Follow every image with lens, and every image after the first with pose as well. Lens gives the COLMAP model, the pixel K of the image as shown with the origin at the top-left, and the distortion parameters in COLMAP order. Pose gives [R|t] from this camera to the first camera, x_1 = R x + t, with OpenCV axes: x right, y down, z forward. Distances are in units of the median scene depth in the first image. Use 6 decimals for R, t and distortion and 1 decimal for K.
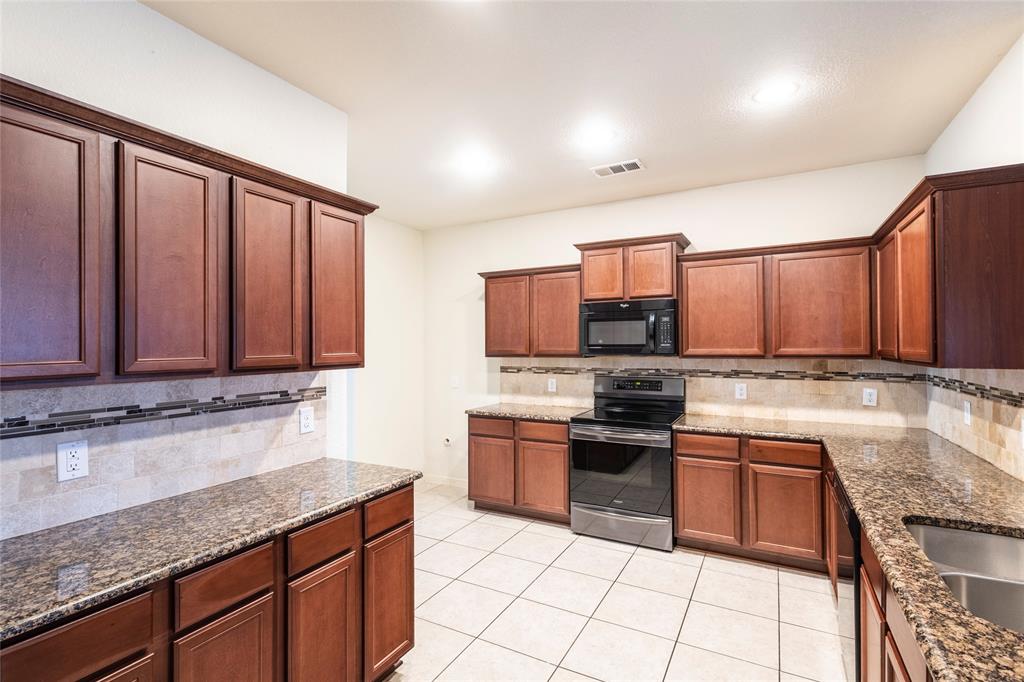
lens RADIAL K [[475.7, 0, 512.0], [0, 475.7, 341.0], [0, 0, 1]] dist [0.003634, 0.000270]
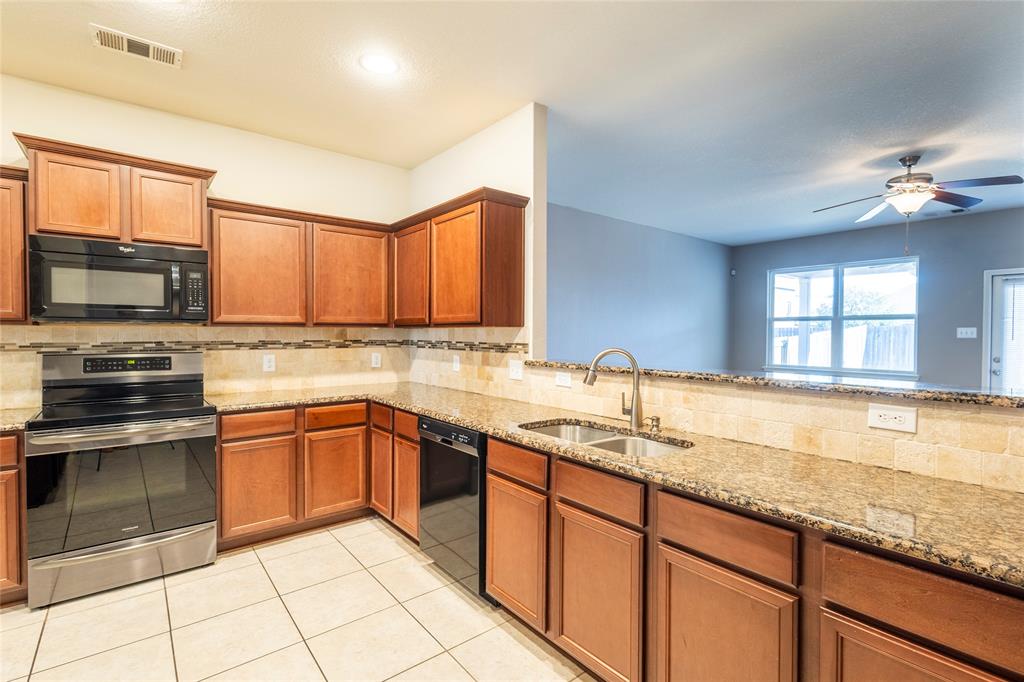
lens RADIAL K [[475.7, 0, 512.0], [0, 475.7, 341.0], [0, 0, 1]] dist [0.003634, 0.000270]
pose [[0.381202, -0.009948, 0.924438, -0.216550], [-0.014915, 0.999746, 0.016909, 0.043270], [-0.924371, -0.020233, 0.380957, 0.227310]]
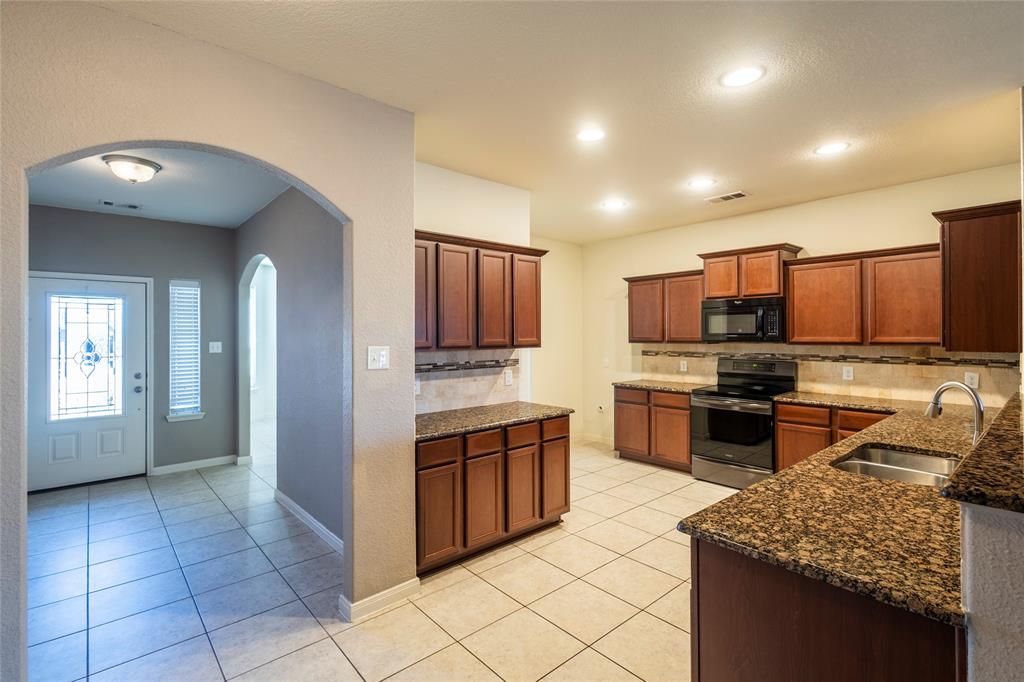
lens RADIAL K [[472.9, 0, 511.4], [0, 472.9, 334.0], [0, 0, 1]] dist [0.005304, 0.000376]
pose [[0.939677, 0.001292, -0.342062, 0.111347], [0.002568, 0.999938, 0.010831, -0.006664], [0.342055, -0.011056, 0.939615, -0.414299]]
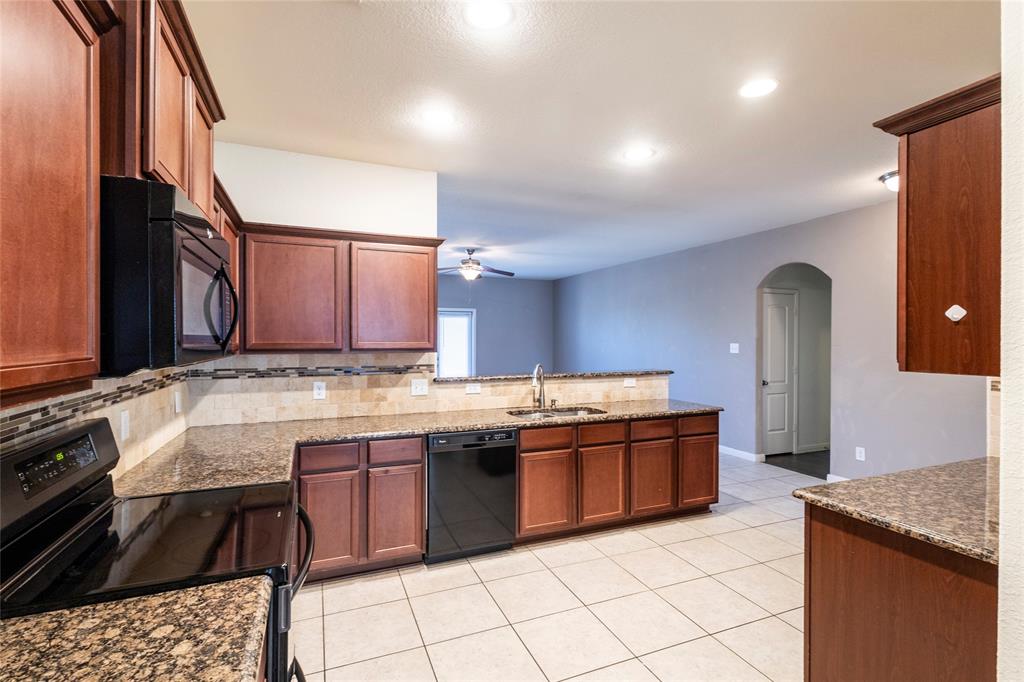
lens RADIAL K [[475.7, 0, 512.0], [0, 475.7, 341.0], [0, 0, 1]] dist [0.003634, 0.000270]
pose [[-0.781522, 0.003262, 0.623869, -0.209404], [-0.001630, 0.999972, -0.007270, 0.017142], [-0.623876, -0.006699, -0.781495, 1.252063]]
